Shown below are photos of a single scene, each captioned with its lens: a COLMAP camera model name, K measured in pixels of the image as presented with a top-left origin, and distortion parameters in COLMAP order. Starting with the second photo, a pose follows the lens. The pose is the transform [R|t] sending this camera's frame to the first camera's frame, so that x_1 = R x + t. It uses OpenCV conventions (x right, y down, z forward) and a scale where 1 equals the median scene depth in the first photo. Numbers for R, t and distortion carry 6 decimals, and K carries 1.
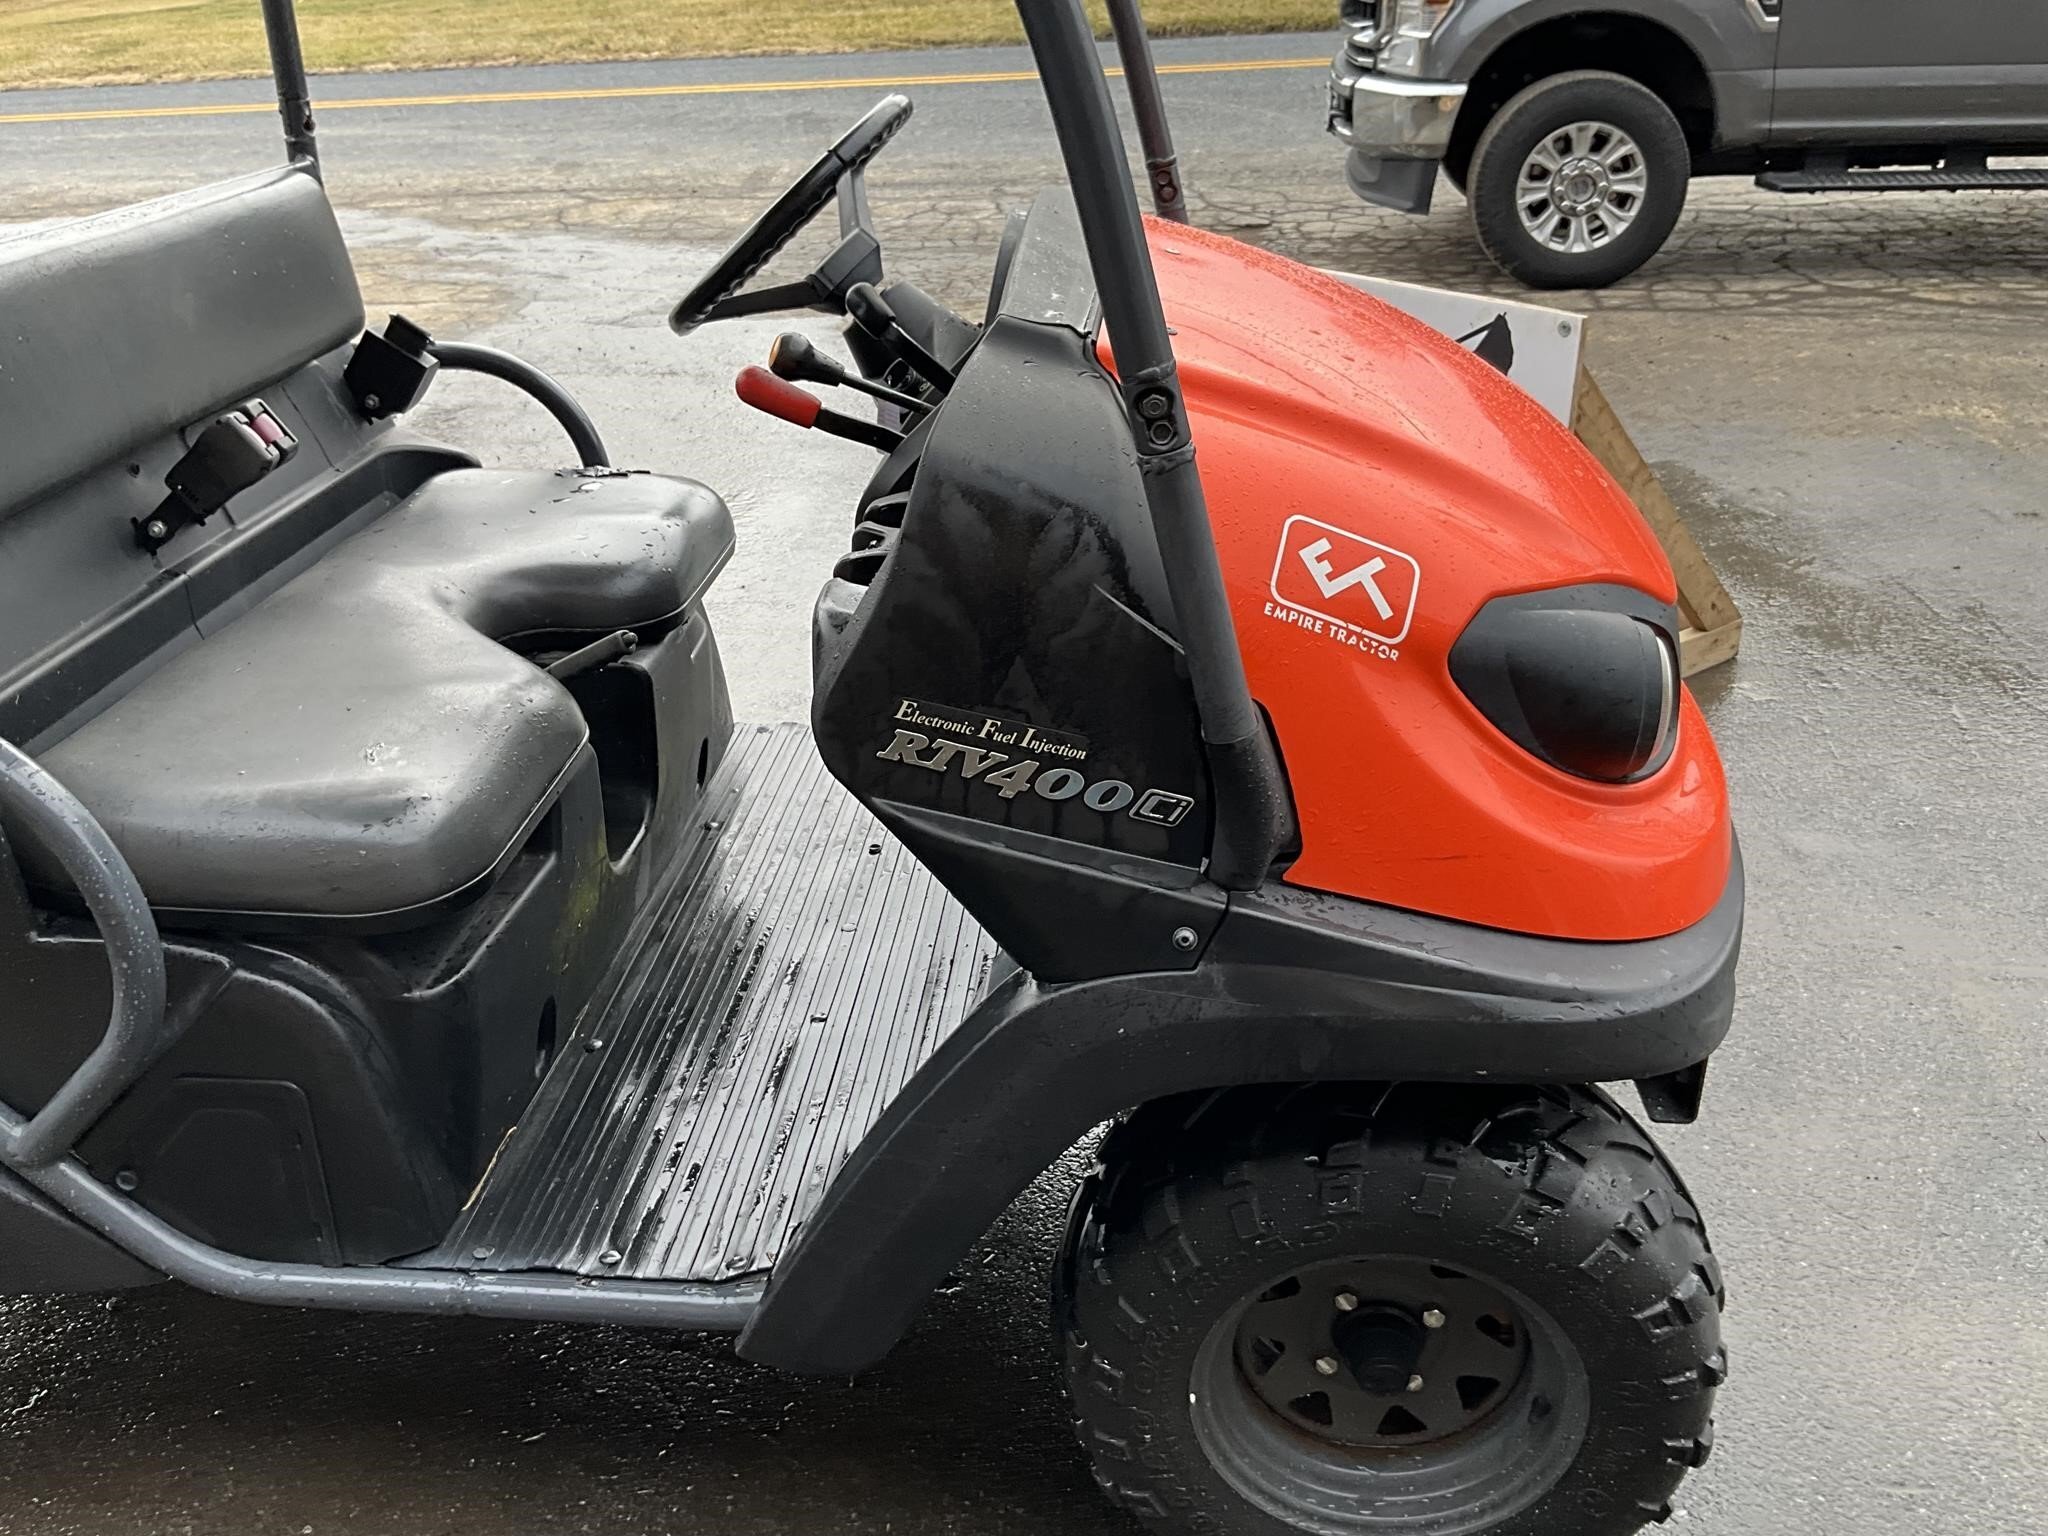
lens RADIAL K [[1714.4, 0, 1034.9], [0, 1714.4, 775.0], [0, 0, 1]] dist [0.078710, -0.153578]
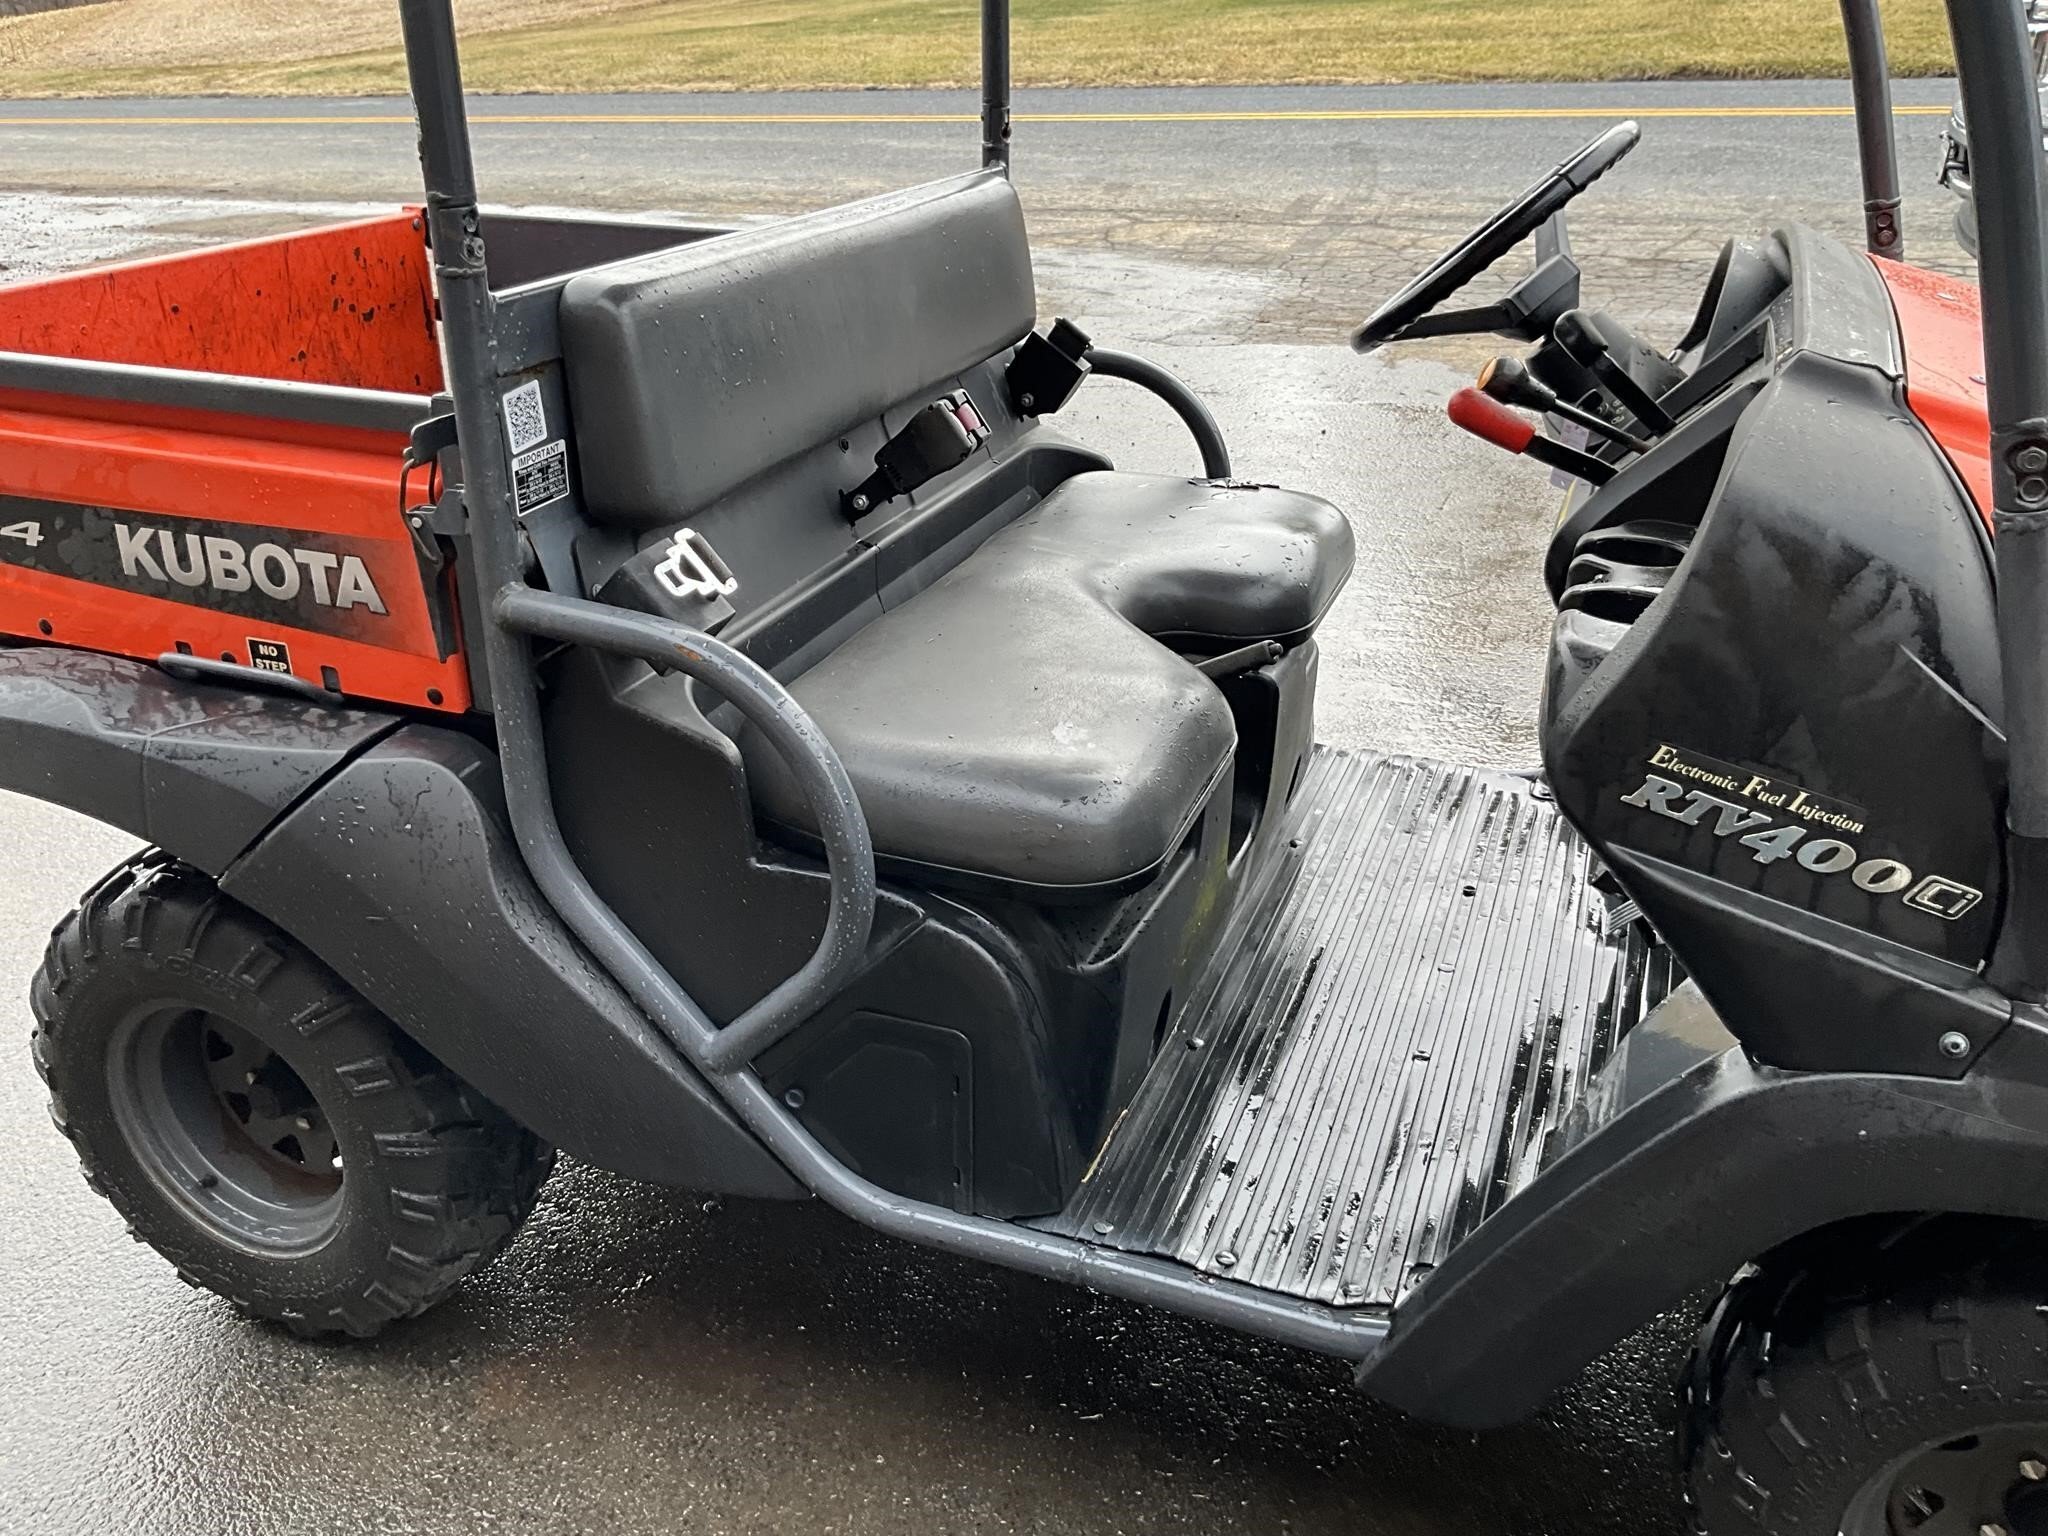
lens RADIAL K [[1712.8, 0, 1023.6], [0, 1712.8, 775.3], [0, 0, 1]] dist [0.105906, -0.229225]
pose [[0.959888, 0.127446, -0.249745, -0.114238], [-0.131298, 0.991342, 0.001248, 0.011769], [0.247742, 0.031593, 0.968311, -0.007532]]
